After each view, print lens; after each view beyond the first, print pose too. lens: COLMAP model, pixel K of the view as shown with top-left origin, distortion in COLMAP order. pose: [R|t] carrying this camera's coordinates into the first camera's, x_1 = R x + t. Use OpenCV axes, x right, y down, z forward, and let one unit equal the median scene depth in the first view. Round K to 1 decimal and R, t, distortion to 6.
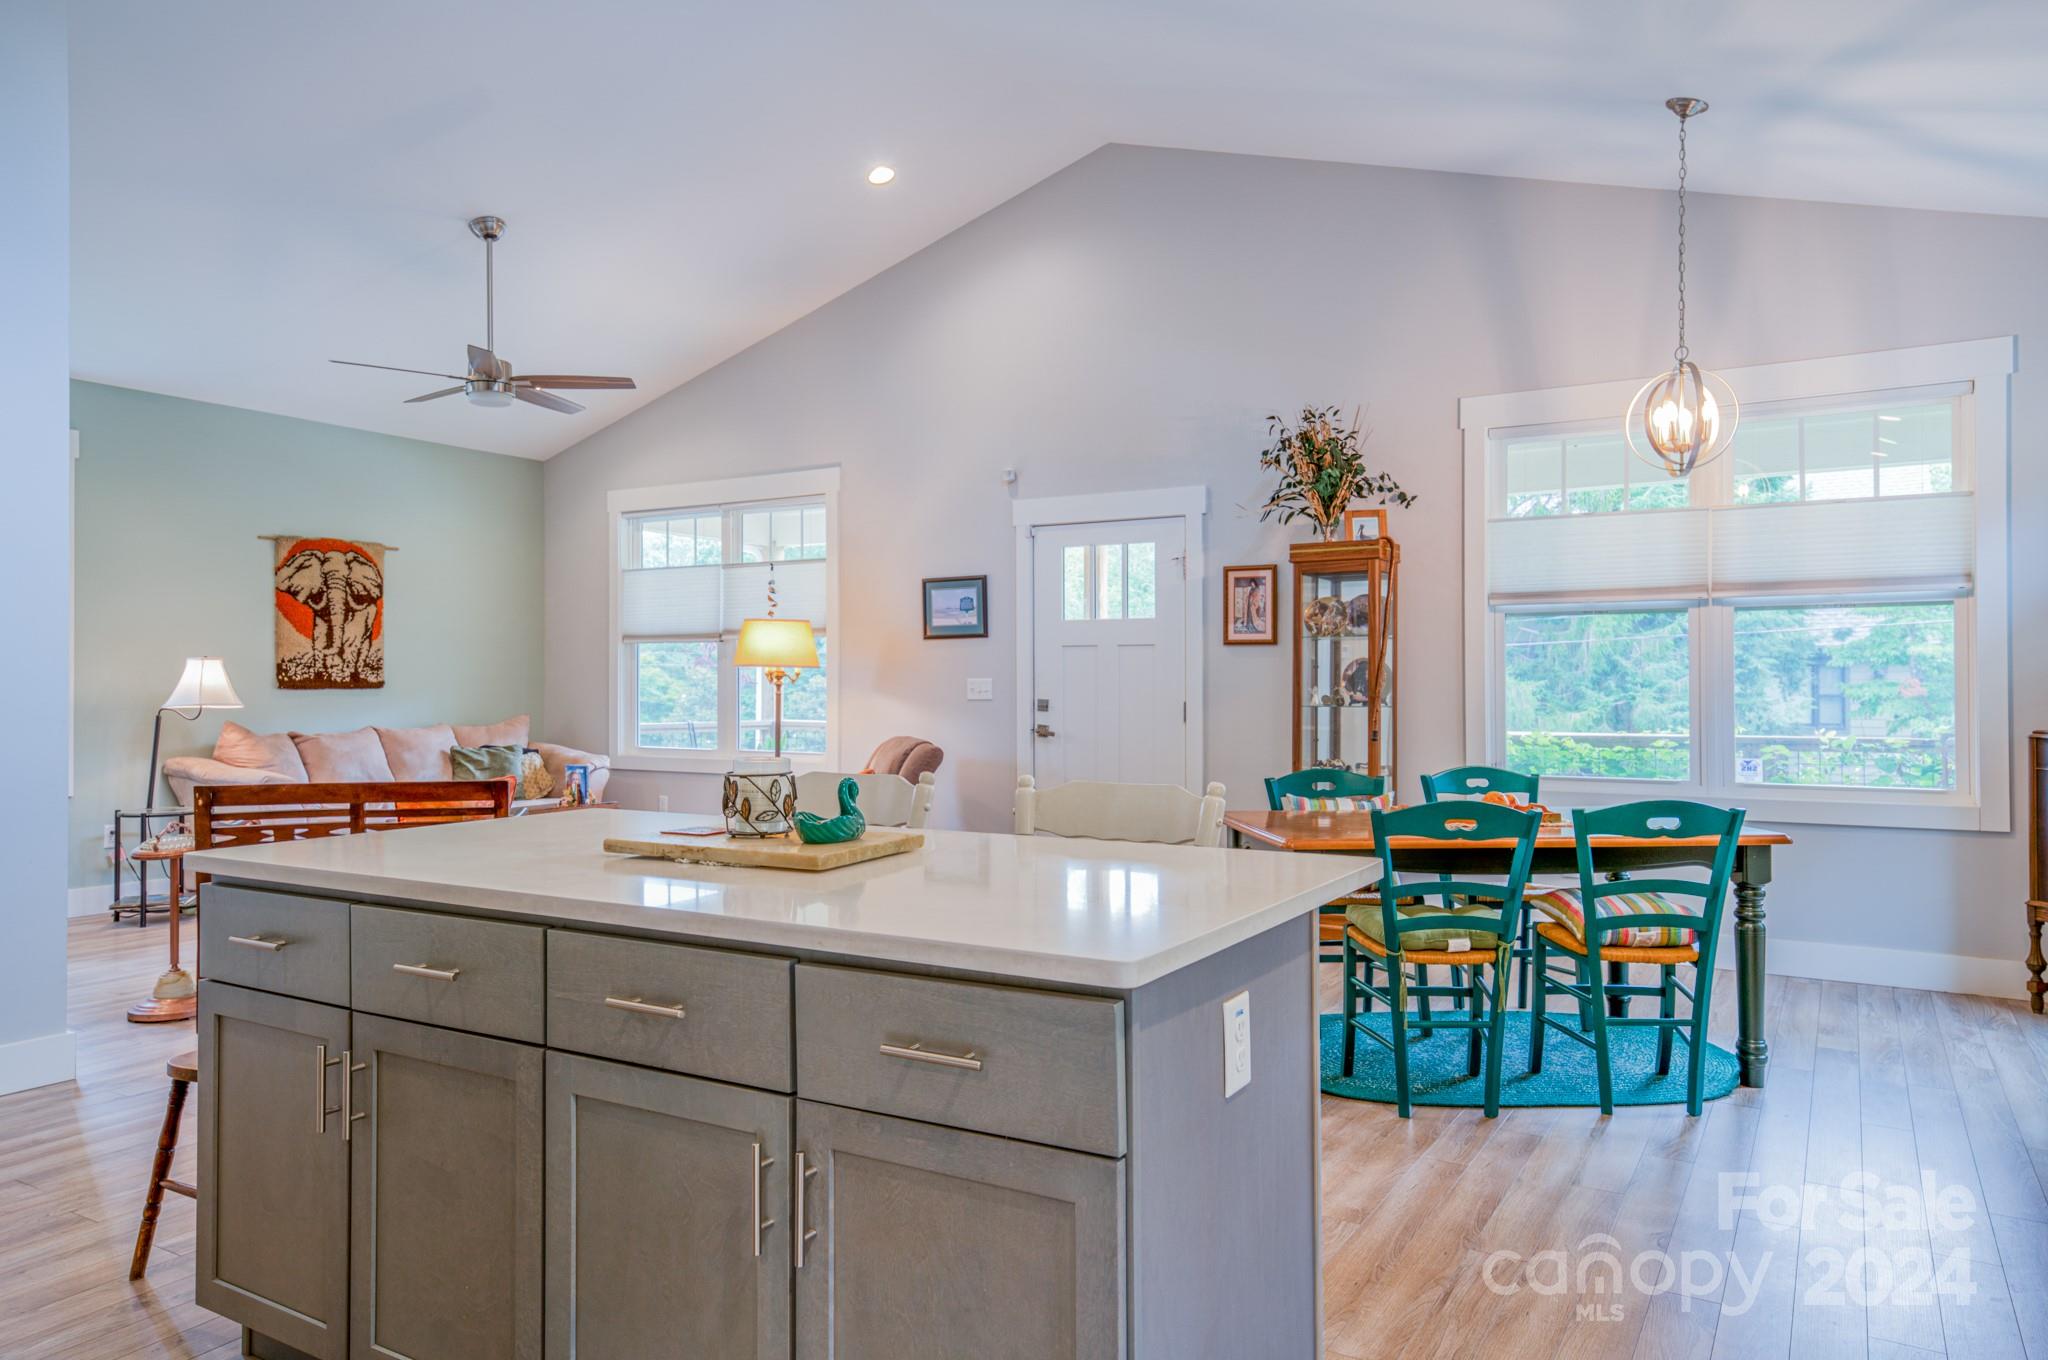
lens RADIAL K [[1334.9, 0, 1022.1], [0, 1334.9, 672.5], [0, 0, 1]] dist [0.026104, 0.005076]
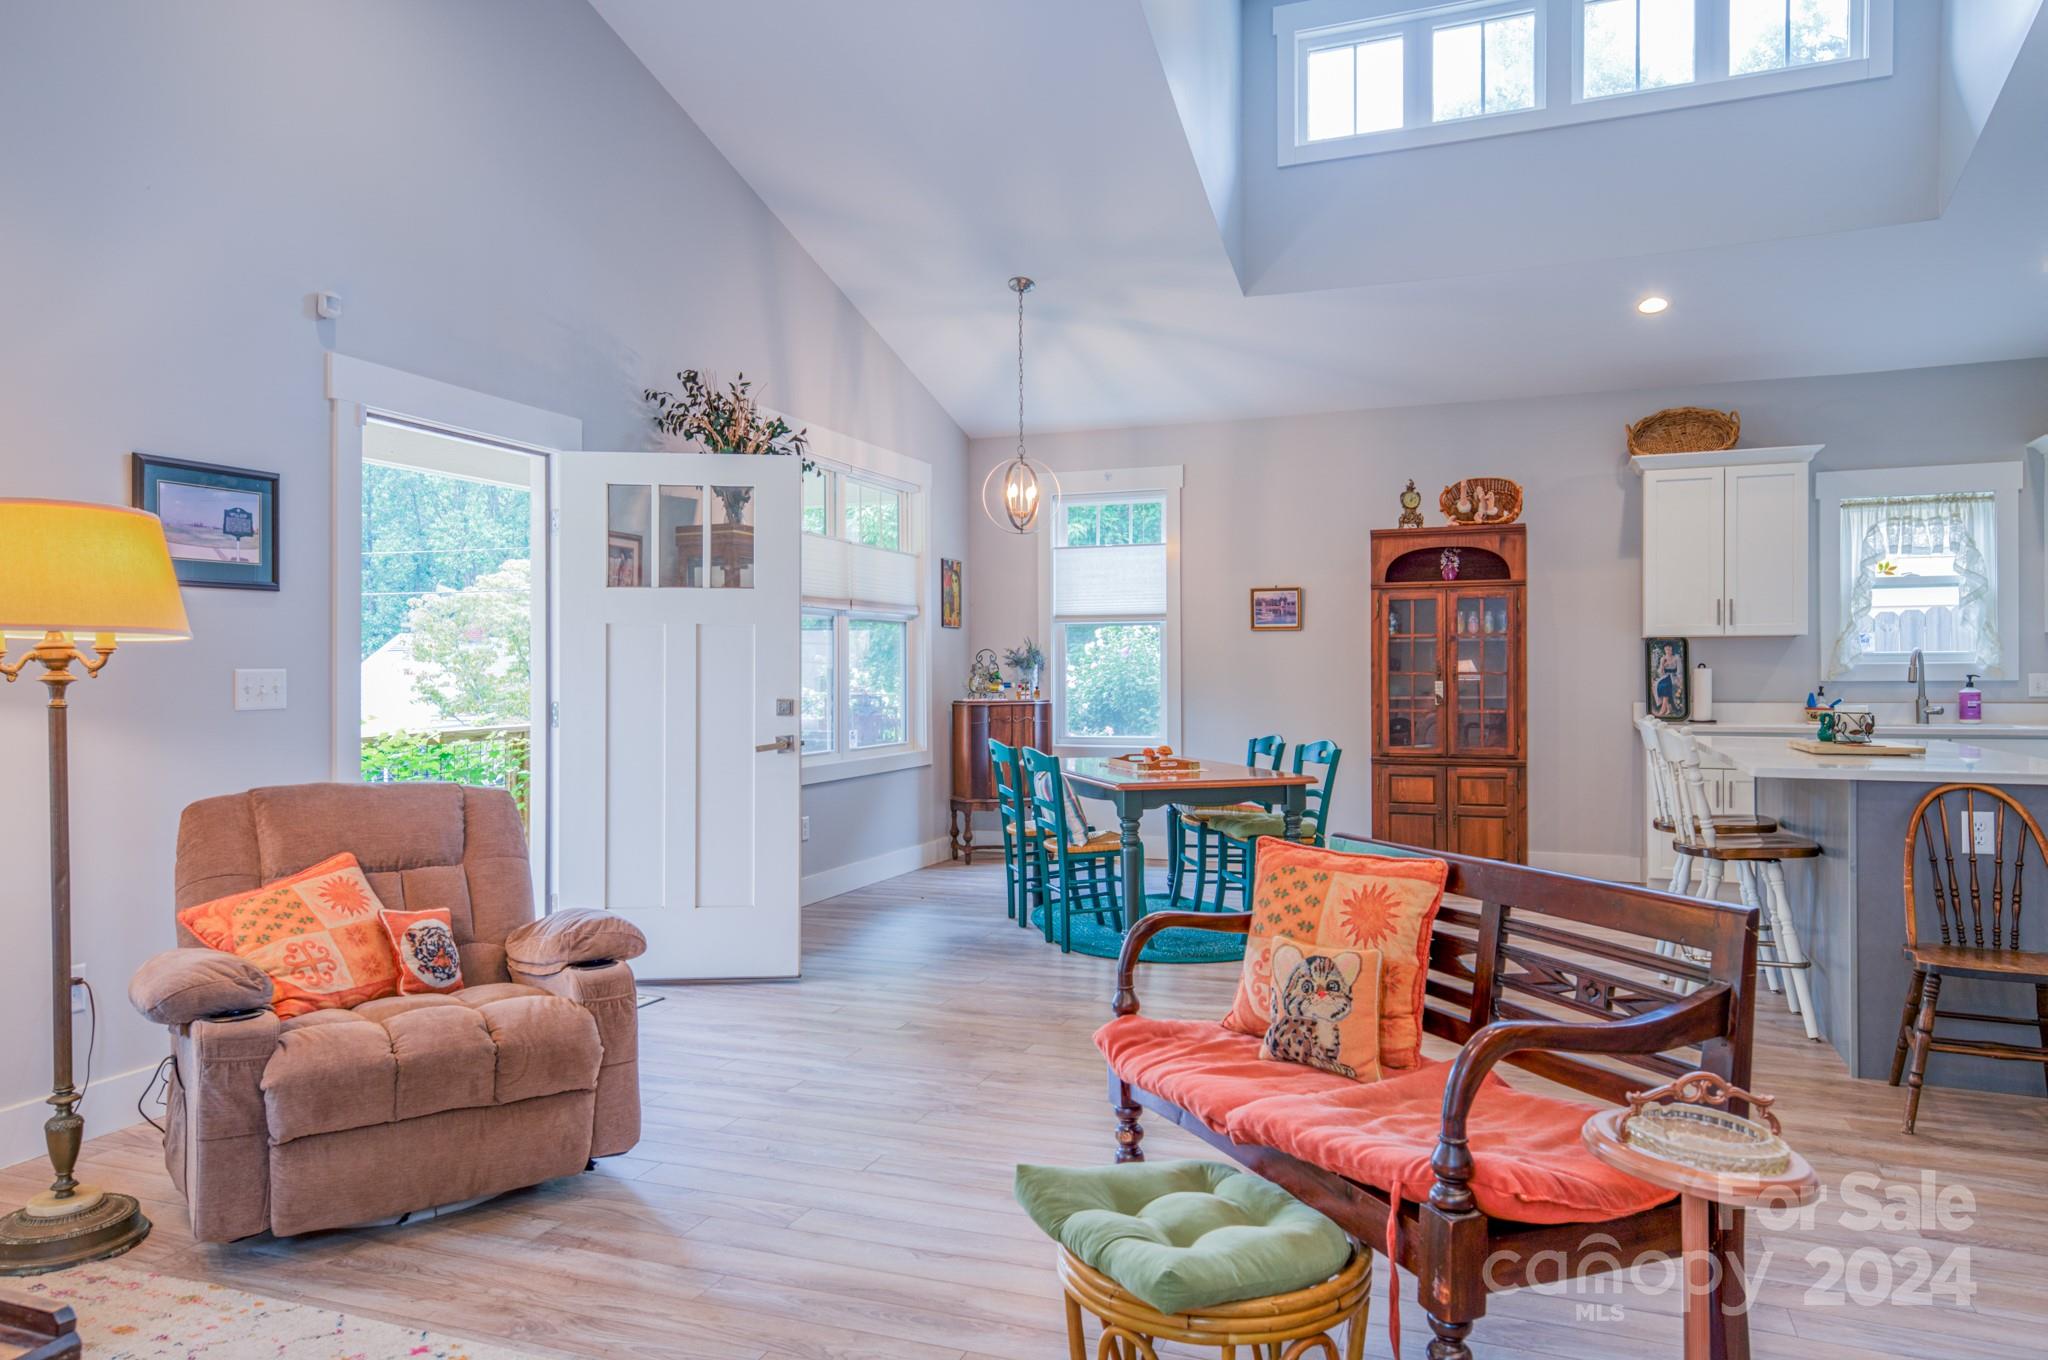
lens RADIAL K [[1334.9, 0, 1021.9], [0, 1334.9, 676.8], [0, 0, 1]] dist [0.026104, 0.005076]
pose [[-0.180750, -0.000800, 0.983529, -0.673180], [-0.001410, 0.999999, 0.000555, 0.007852], [-0.983528, -0.001286, -0.180751, 0.888432]]
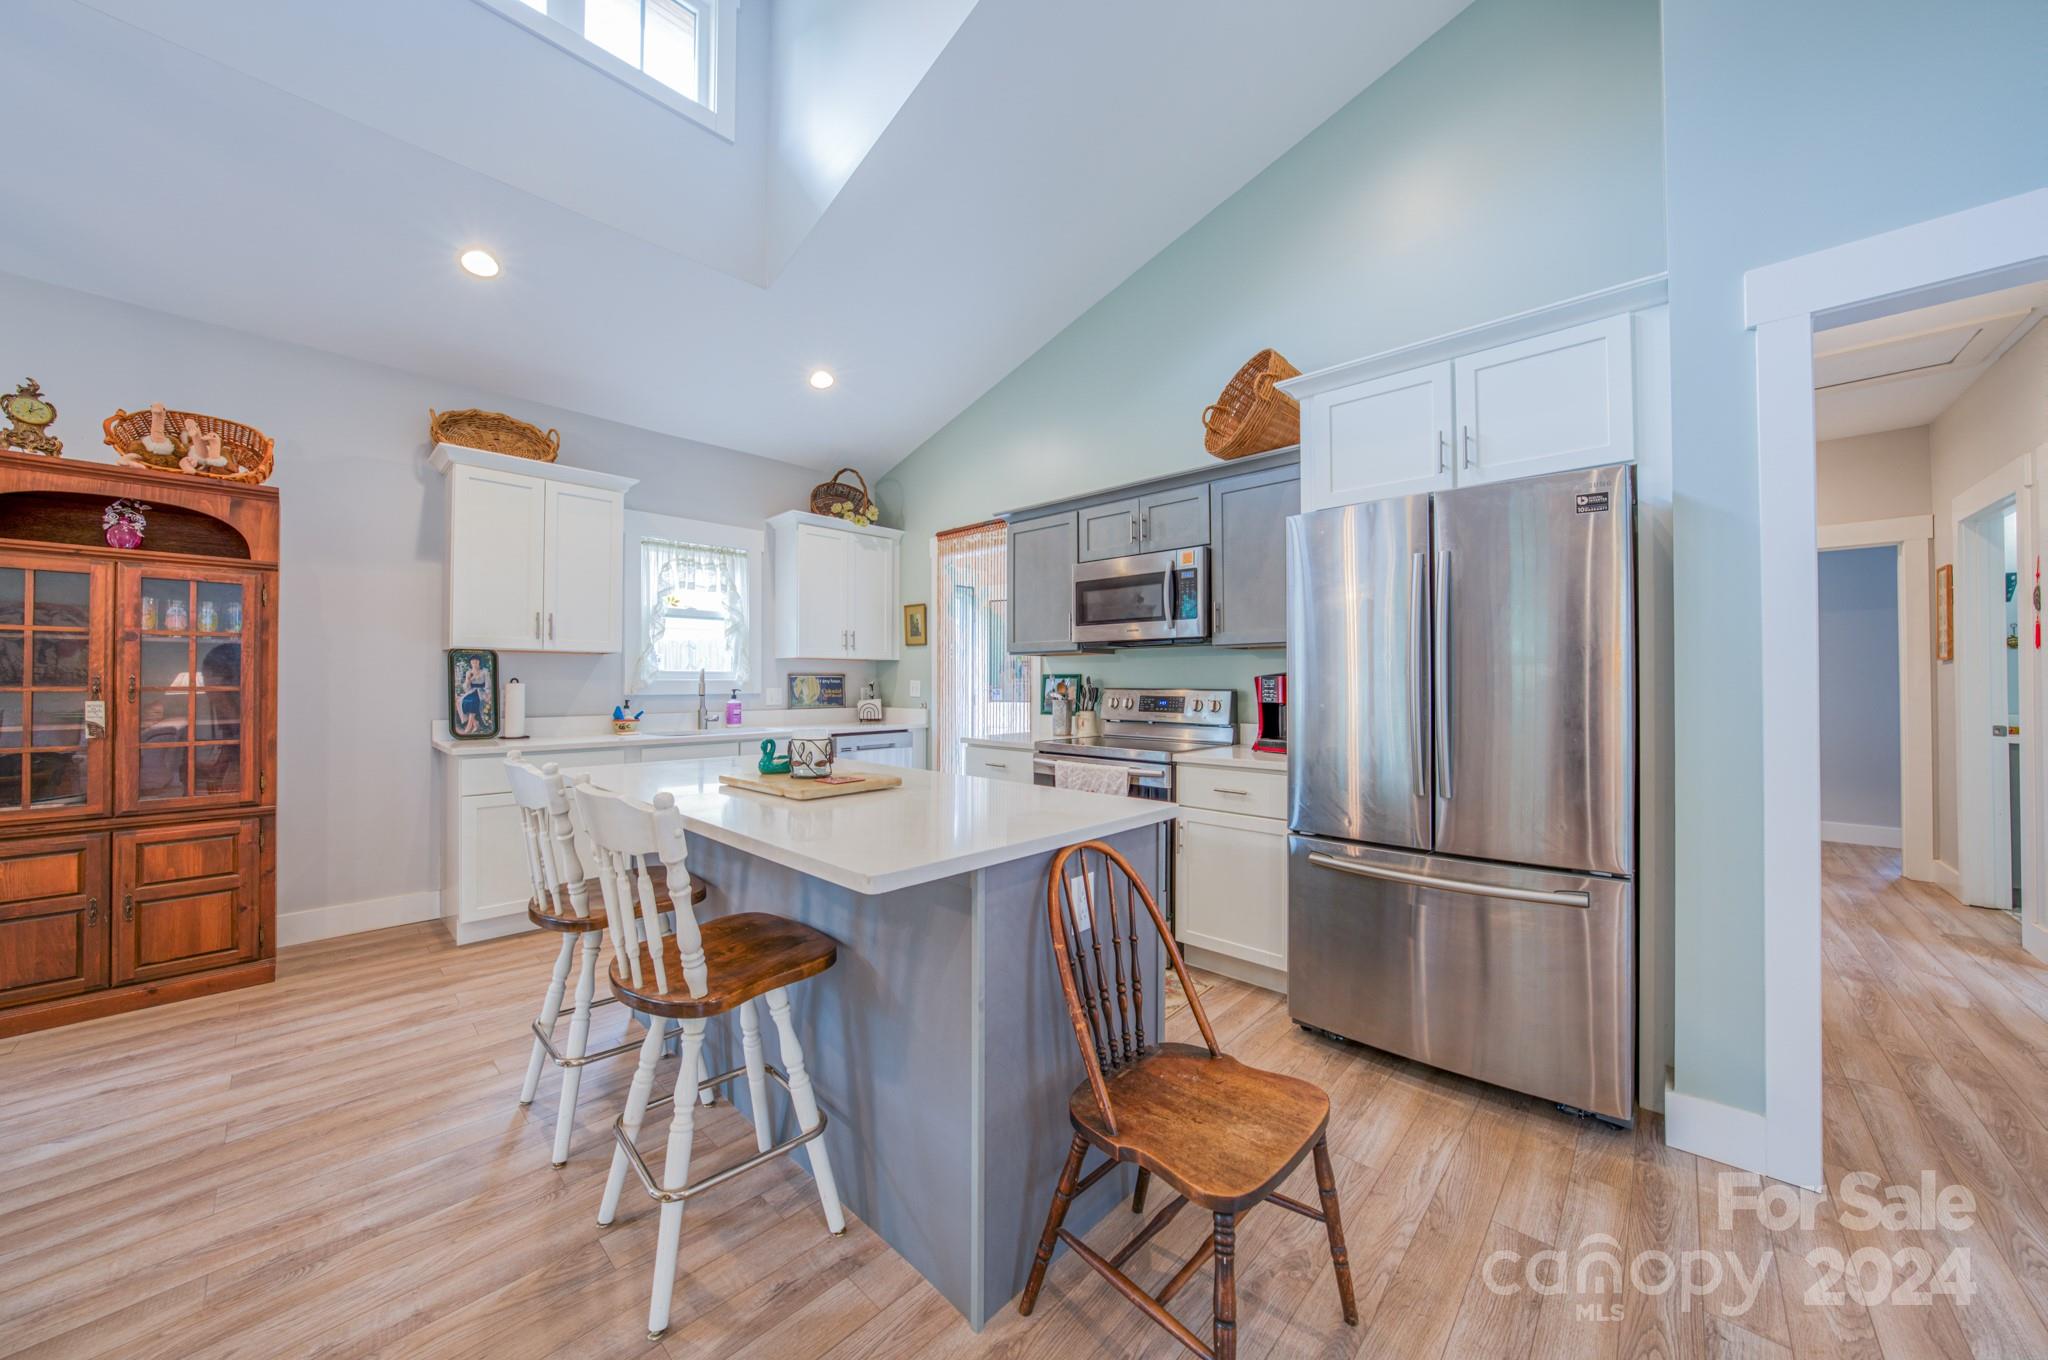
lens RADIAL K [[710.6, 0, 1026.5], [0, 710.6, 677.3], [0, 0, 1]] dist [-0.027500, 0.006175]
pose [[-0.980157, 0.003383, 0.198194, -0.214326], [0.000290, 0.999878, -0.015632, 0.004880], [-0.198223, -0.015265, -0.980038, 0.616197]]
